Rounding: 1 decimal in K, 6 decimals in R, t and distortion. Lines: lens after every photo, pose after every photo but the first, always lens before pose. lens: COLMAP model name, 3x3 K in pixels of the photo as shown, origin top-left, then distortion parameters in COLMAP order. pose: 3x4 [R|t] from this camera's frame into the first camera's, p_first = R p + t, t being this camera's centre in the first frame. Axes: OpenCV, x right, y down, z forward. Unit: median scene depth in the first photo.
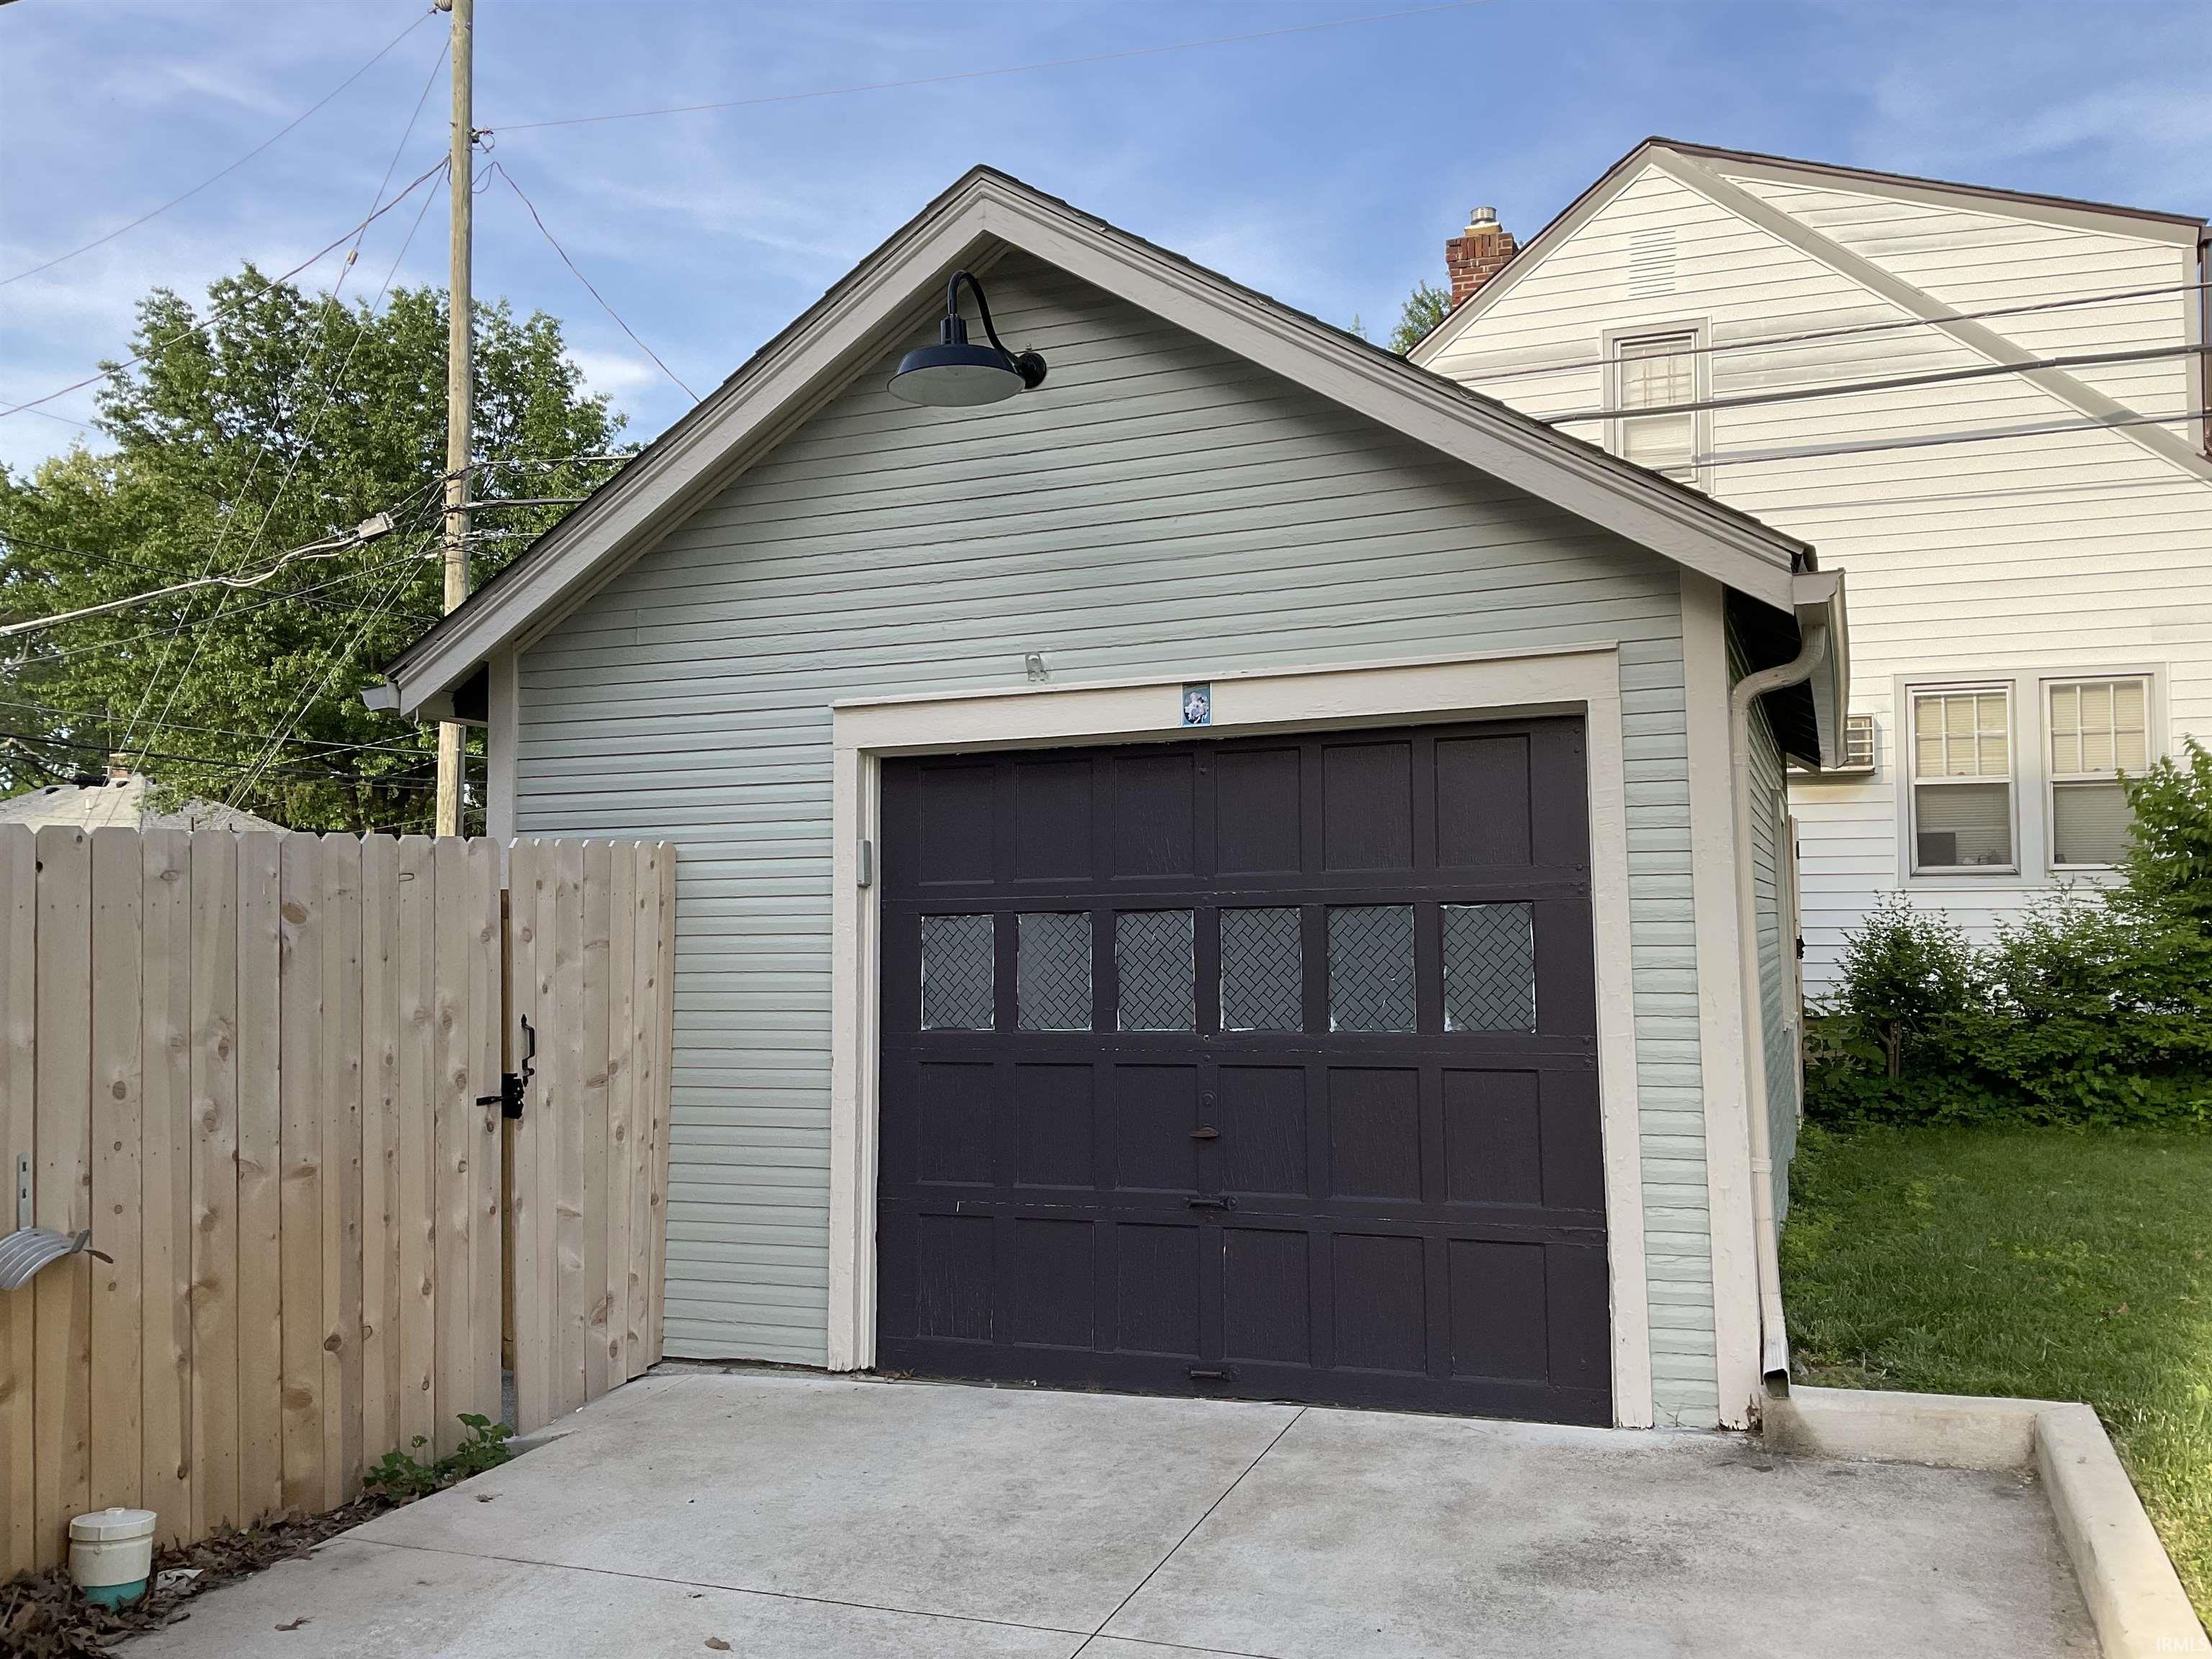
lens RADIAL K [[1857.1, 0, 1112.5], [0, 1857.1, 836.4], [0, 0, 1]] dist [0.014029, -0.010588]
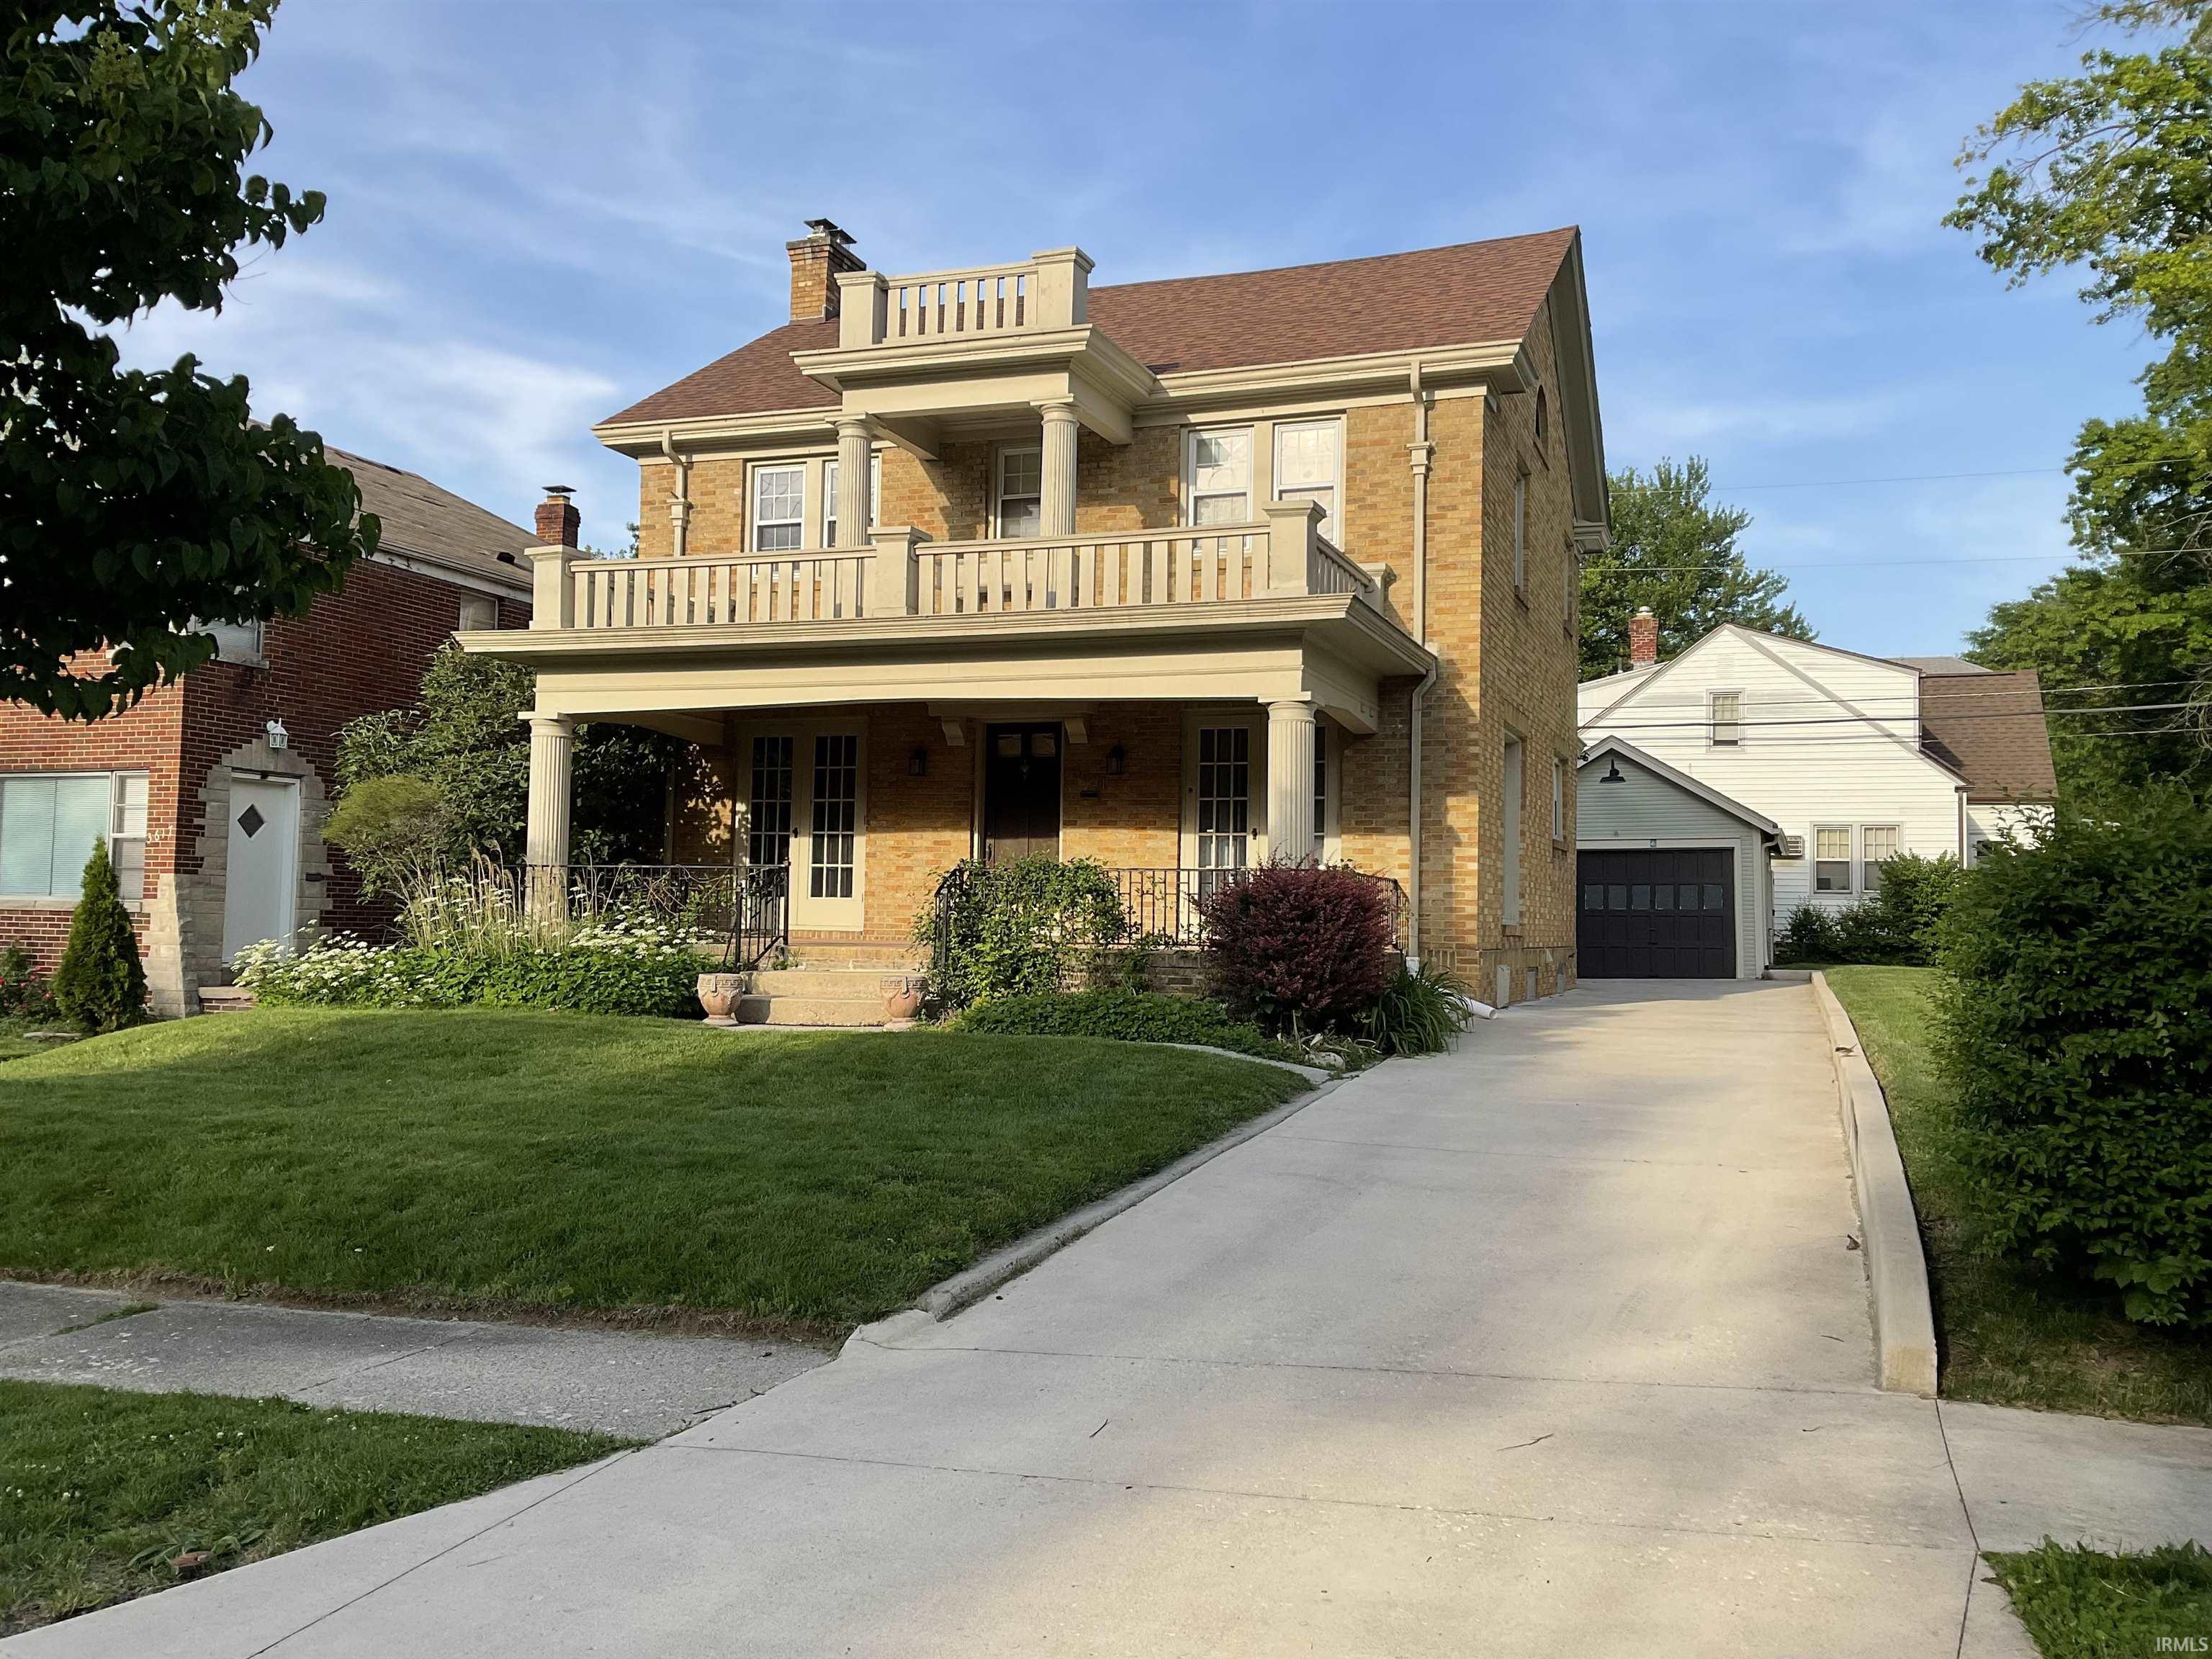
lens RADIAL K [[1857.1, 0, 1104.9], [0, 1857.1, 828.7], [0, 0, 1]] dist [0.014029, -0.010588]
pose [[0.999547, 0.029740, 0.004530, -1.233340], [-0.029604, 0.999183, -0.027503, 0.060600], [-0.005345, 0.027356, 0.999611, -3.386295]]
